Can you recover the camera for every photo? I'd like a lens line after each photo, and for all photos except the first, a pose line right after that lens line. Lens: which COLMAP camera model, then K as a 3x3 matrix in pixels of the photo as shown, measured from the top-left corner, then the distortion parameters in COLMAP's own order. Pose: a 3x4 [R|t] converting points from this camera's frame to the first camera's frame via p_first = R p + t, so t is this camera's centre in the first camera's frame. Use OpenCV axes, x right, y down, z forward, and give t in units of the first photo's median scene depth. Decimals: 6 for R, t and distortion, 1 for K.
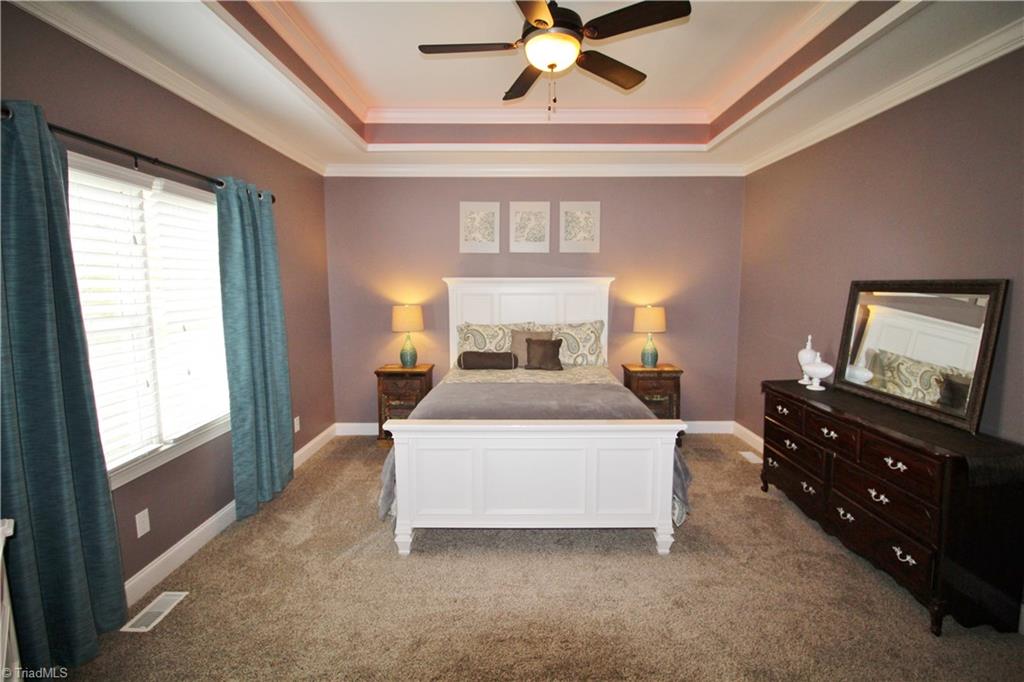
lens RADIAL K [[472.2, 0, 514.2], [0, 472.2, 338.4], [0, 0, 1]] dist [-0.008948, -0.009302]
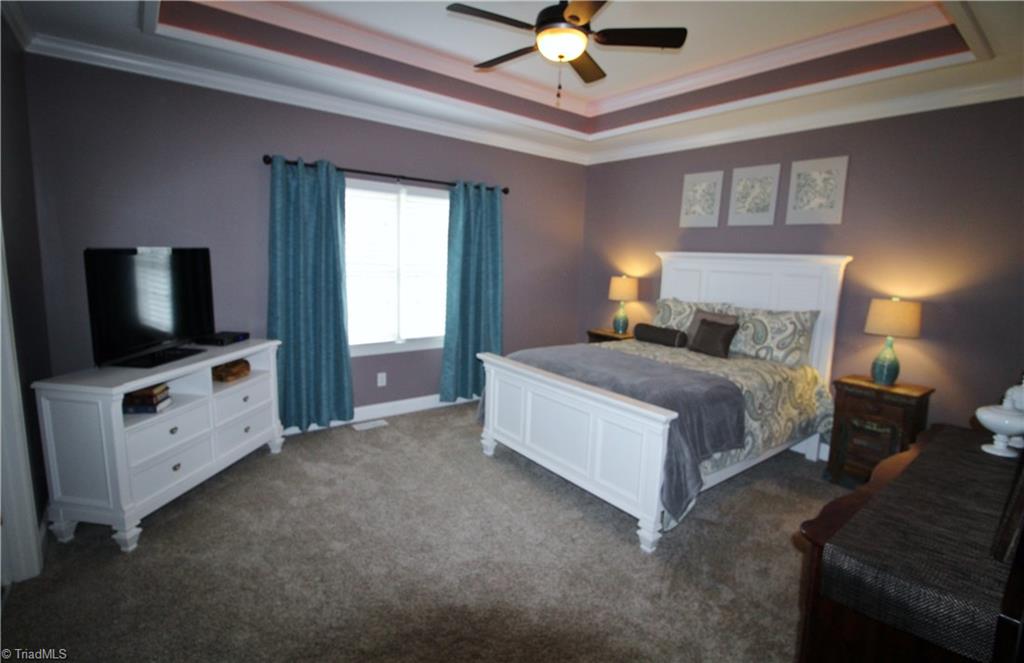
lens RADIAL K [[475.9, 0, 509.4], [0, 475.9, 330.3], [0, 0, 1]] dist [-0.015981, -0.000426]
pose [[0.615052, 0.147991, -0.774474, 0.477846], [-0.127127, 0.987990, 0.087832, -0.010041], [0.778171, 0.044435, 0.626479, 0.114133]]
